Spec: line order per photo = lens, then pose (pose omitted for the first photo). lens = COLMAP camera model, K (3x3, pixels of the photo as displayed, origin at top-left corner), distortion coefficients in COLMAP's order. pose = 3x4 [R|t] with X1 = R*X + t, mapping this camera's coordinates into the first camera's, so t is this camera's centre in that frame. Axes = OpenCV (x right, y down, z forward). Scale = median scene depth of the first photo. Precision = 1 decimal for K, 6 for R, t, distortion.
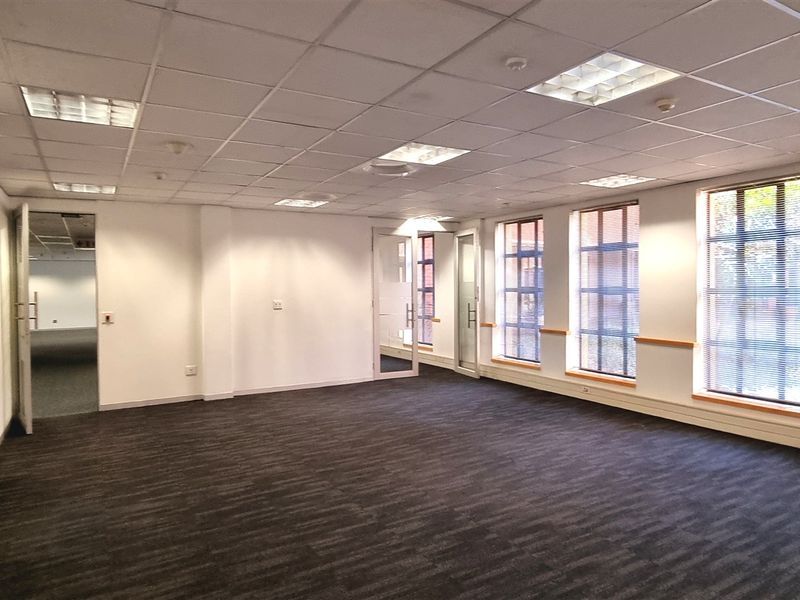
lens RADIAL K [[537.2, 0, 403.9], [0, 537.2, 292.5], [0, 0, 1]] dist [0.001710, -0.000387]
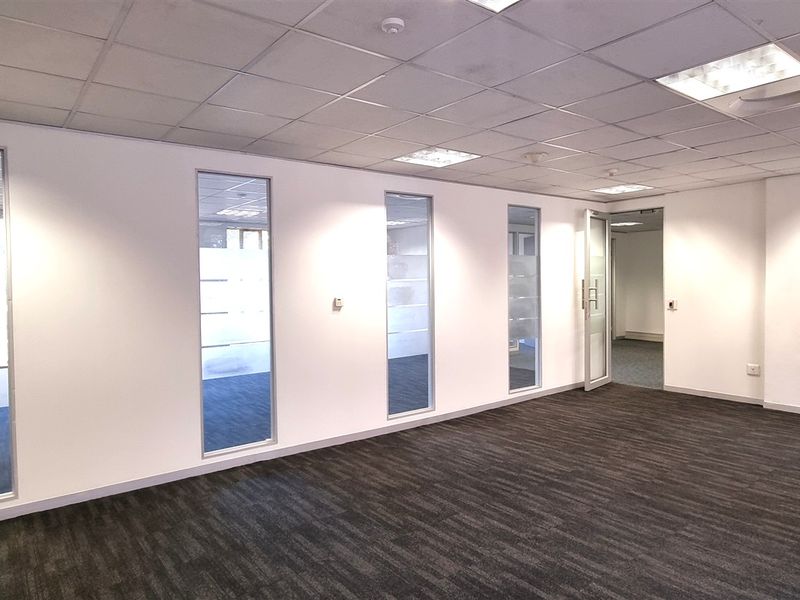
lens RADIAL K [[537.2, 0, 419.2], [0, 537.2, 292.5], [0, 0, 1]] dist [0.001710, -0.000387]
pose [[0.155463, 0.036703, -0.987160, 0.426096], [-0.003047, 0.999323, 0.036675, -0.013443], [0.987837, -0.002694, 0.155470, 0.356306]]
